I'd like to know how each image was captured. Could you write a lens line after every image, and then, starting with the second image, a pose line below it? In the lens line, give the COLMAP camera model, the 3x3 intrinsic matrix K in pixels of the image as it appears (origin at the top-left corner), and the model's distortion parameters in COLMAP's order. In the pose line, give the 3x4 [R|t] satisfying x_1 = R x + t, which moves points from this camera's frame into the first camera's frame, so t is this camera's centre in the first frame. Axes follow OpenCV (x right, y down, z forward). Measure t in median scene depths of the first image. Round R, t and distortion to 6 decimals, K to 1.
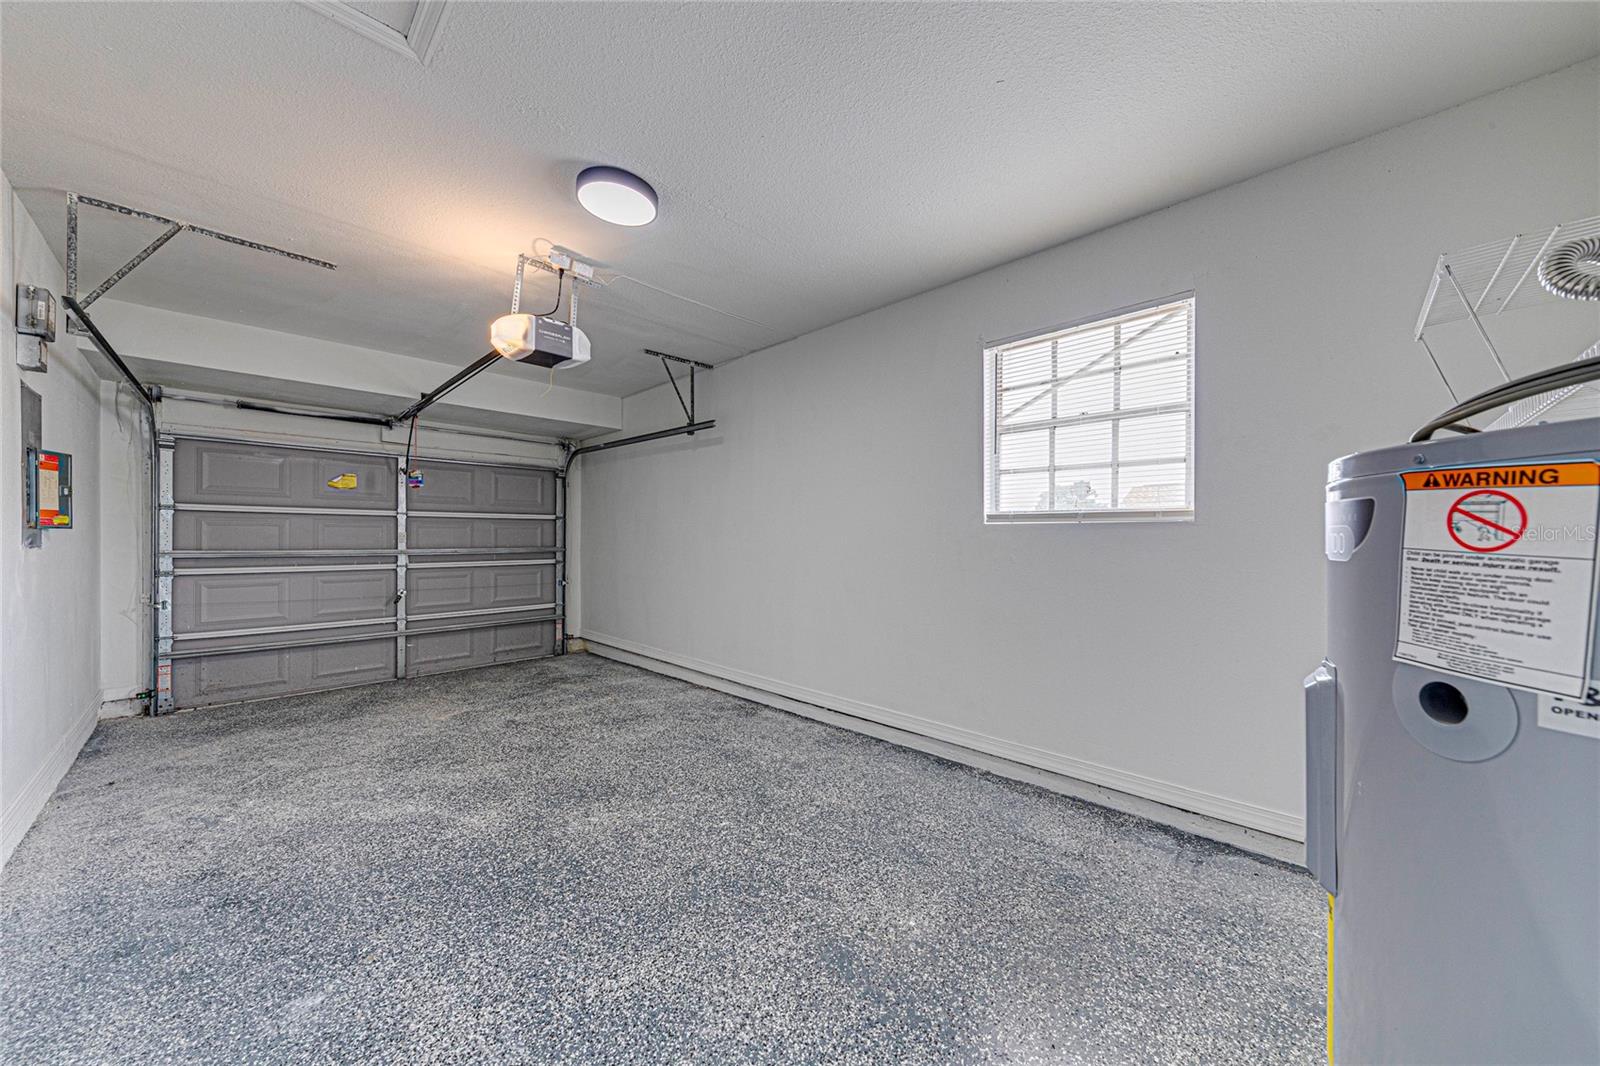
lens RADIAL K [[560.9, 0, 807.6], [0, 560.9, 531.2], [0, 0, 1]] dist [0.006754, -0.000735]
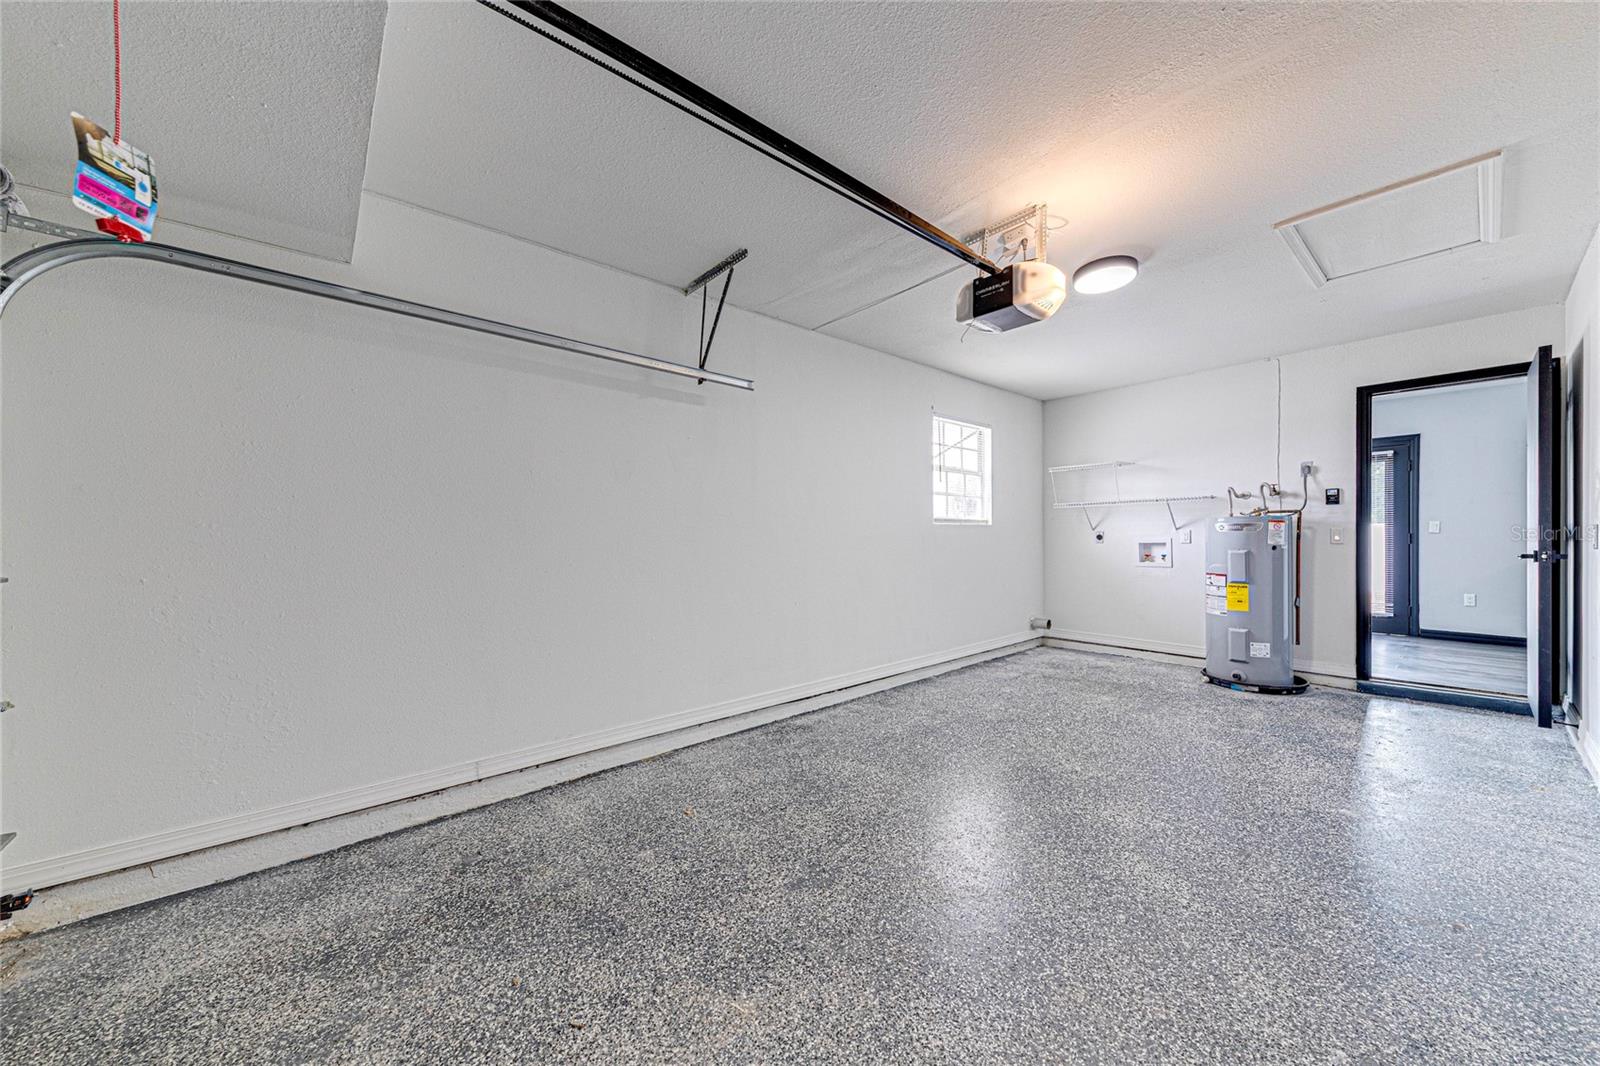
lens RADIAL K [[560.9, 0, 806.9], [0, 560.9, 538.6], [0, 0, 1]] dist [0.006754, -0.000735]
pose [[0.096426, -0.004743, 0.995329, -1.101750], [0.000117, 0.999989, 0.004753, 0.018065], [-0.995340, -0.000342, 0.096425, 0.997852]]
